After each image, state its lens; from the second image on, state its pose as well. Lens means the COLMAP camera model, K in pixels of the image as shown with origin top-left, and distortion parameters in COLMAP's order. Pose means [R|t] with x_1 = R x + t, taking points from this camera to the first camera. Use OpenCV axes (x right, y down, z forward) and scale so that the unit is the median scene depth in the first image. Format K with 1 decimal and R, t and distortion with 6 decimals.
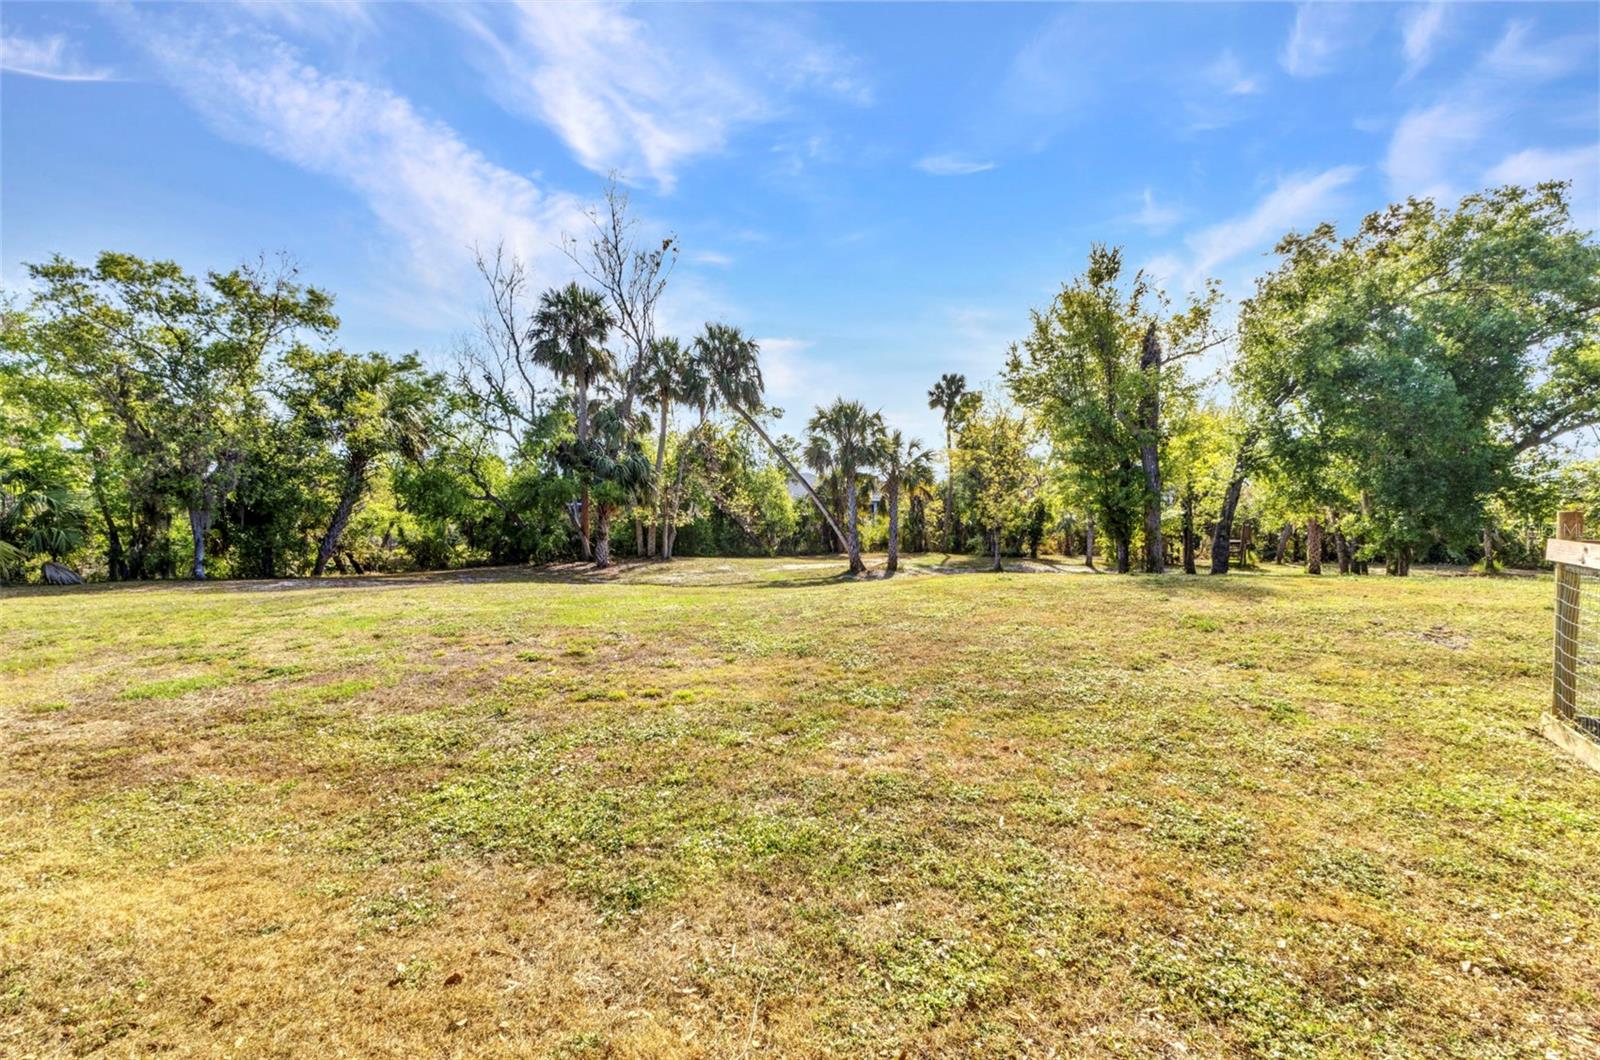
lens RADIAL K [[680.1, 0, 803.2], [0, 680.1, 523.4], [0, 0, 1]] dist [-0.000994, -0.000073]
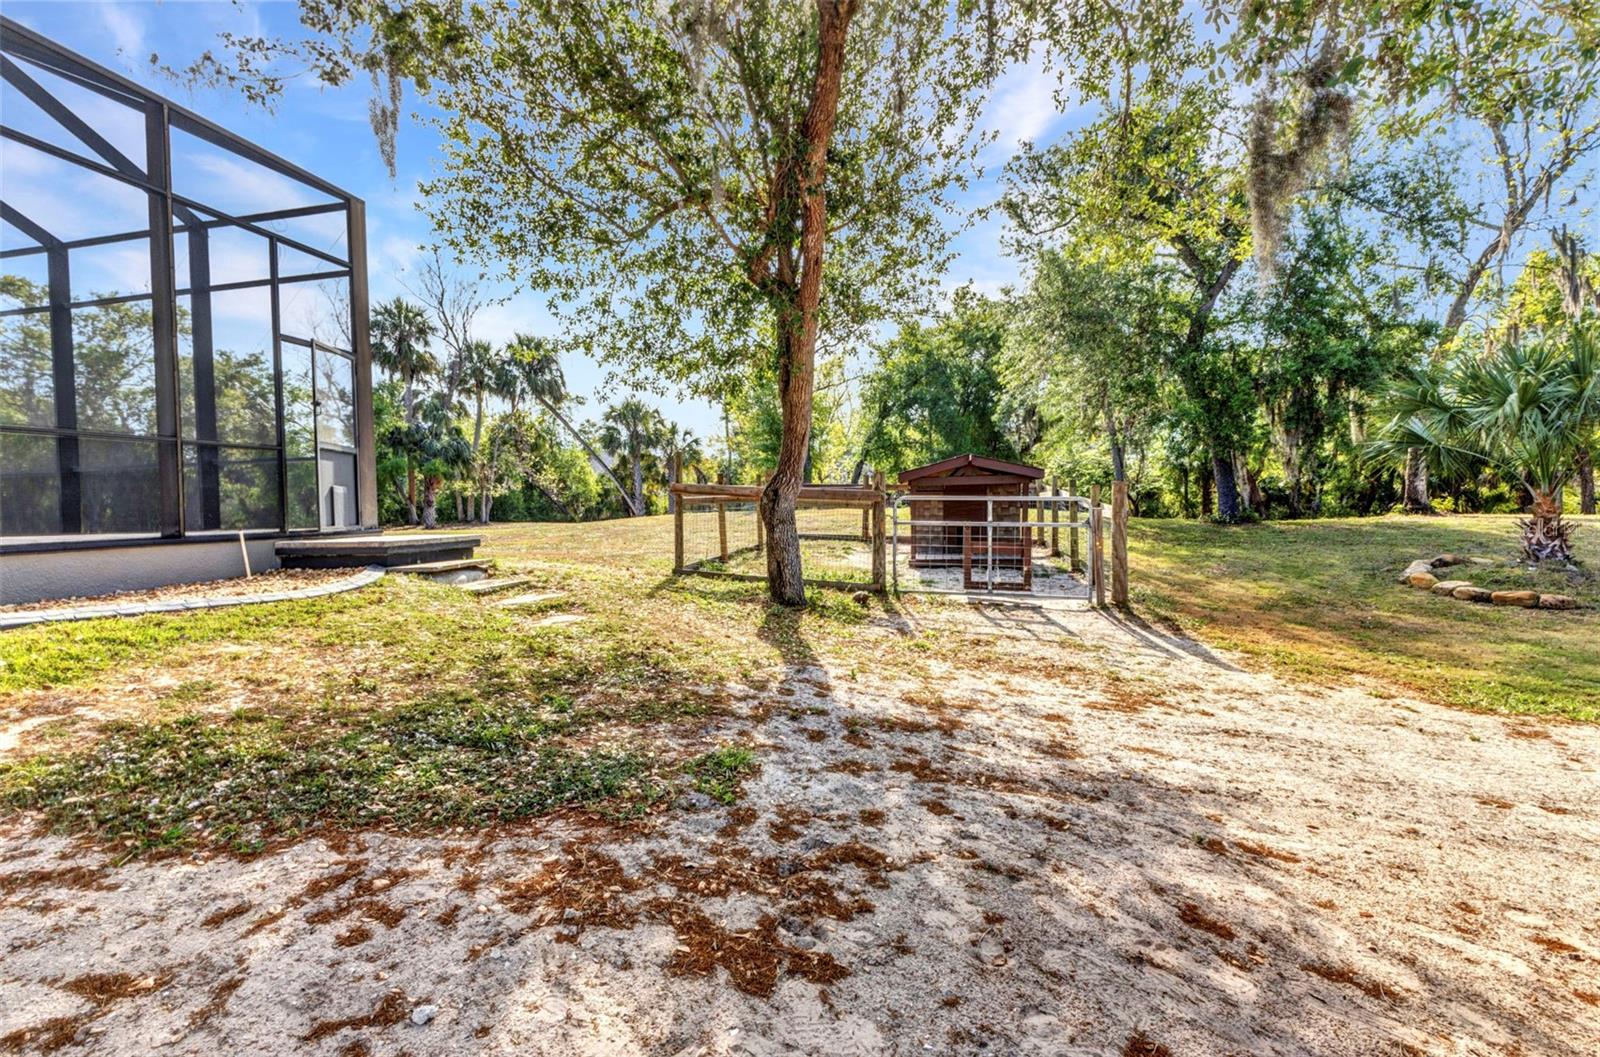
lens RADIAL K [[688.3, 0, 805.0], [0, 688.3, 528.1], [0, 0, 1]] dist [0.000996, -0.000215]
pose [[0.966117, -0.018772, 0.257420, 0.037442], [0.008202, 0.999081, 0.042073, 0.014169], [-0.257973, -0.038536, 0.965383, -0.355967]]
